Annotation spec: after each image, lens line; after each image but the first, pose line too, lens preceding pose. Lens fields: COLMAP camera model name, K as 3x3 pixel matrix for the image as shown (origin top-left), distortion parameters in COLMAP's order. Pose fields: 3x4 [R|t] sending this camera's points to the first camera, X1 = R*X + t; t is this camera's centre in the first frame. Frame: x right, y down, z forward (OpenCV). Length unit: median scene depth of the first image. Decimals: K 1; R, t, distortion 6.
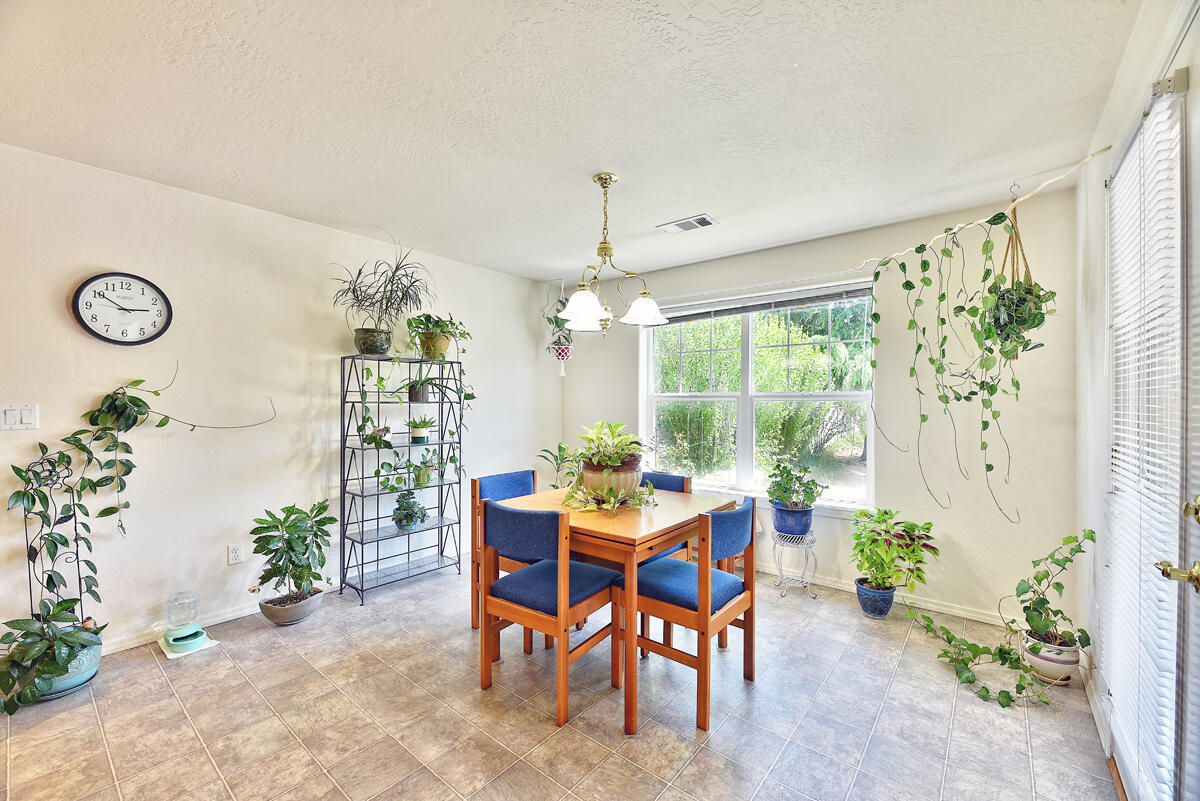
lens RADIAL K [[484.6, 0, 608.5], [0, 484.6, 399.3], [0, 0, 1]] dist [-0.000892, -0.000727]
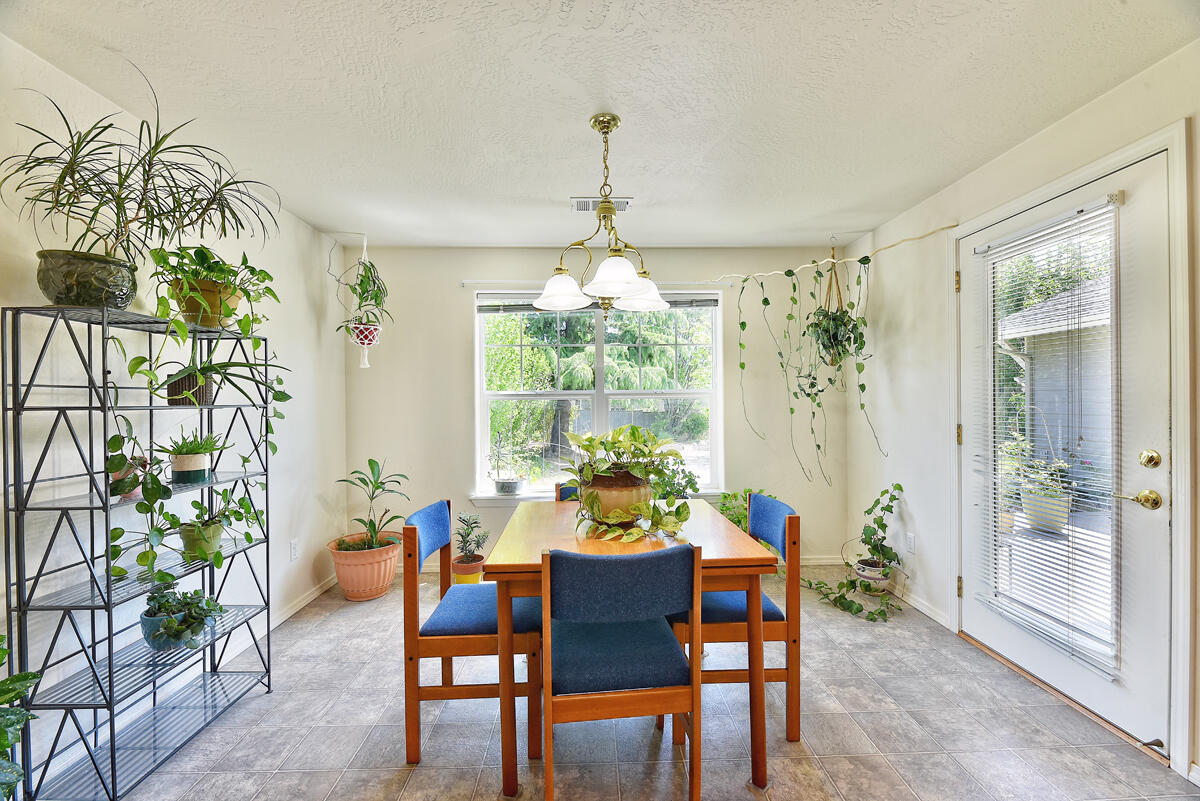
lens RADIAL K [[484.6, 0, 600.4], [0, 484.6, 399.1], [0, 0, 1]] dist [-0.000892, -0.000727]
pose [[0.758204, -0.008754, 0.651959, -0.394314], [0.009837, 0.999950, 0.001986, 0.001165], [-0.651943, 0.004907, 0.758252, 0.290341]]
